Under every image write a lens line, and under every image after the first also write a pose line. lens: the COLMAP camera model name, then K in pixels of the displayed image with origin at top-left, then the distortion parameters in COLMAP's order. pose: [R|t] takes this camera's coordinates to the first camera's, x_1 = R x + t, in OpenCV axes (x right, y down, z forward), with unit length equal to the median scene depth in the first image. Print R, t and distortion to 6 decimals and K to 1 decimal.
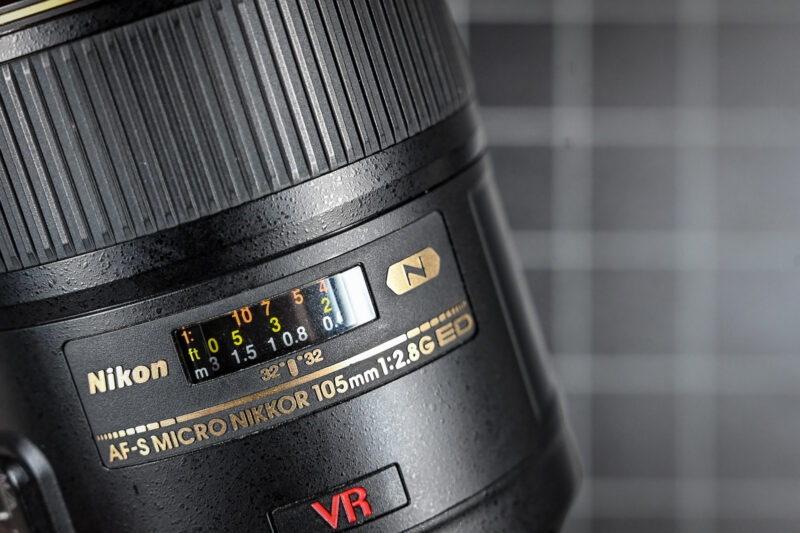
lens RADIAL K [[1663.2, 0, 400.0], [0, 1663.2, 266.5], [0, 0, 1]] dist [0.706518, 0.091574]
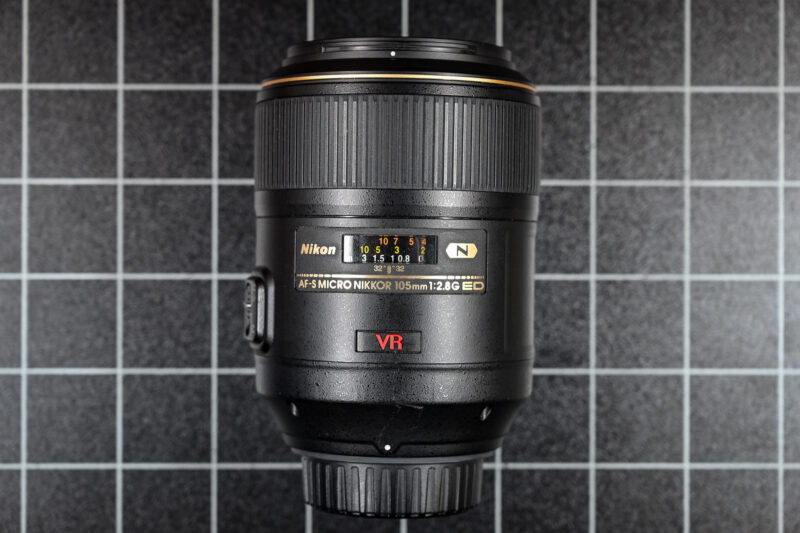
lens RADIAL K [[1663.2, 0, 400.0], [0, 1663.2, 266.5], [0, 0, 1]] dist [0.706518, 0.091574]
pose [[0.910936, 0.394936, -0.119252, 0.188015], [-0.392767, 0.918670, 0.042186, -0.035182], [0.126214, 0.008410, 0.991967, -1.055311]]
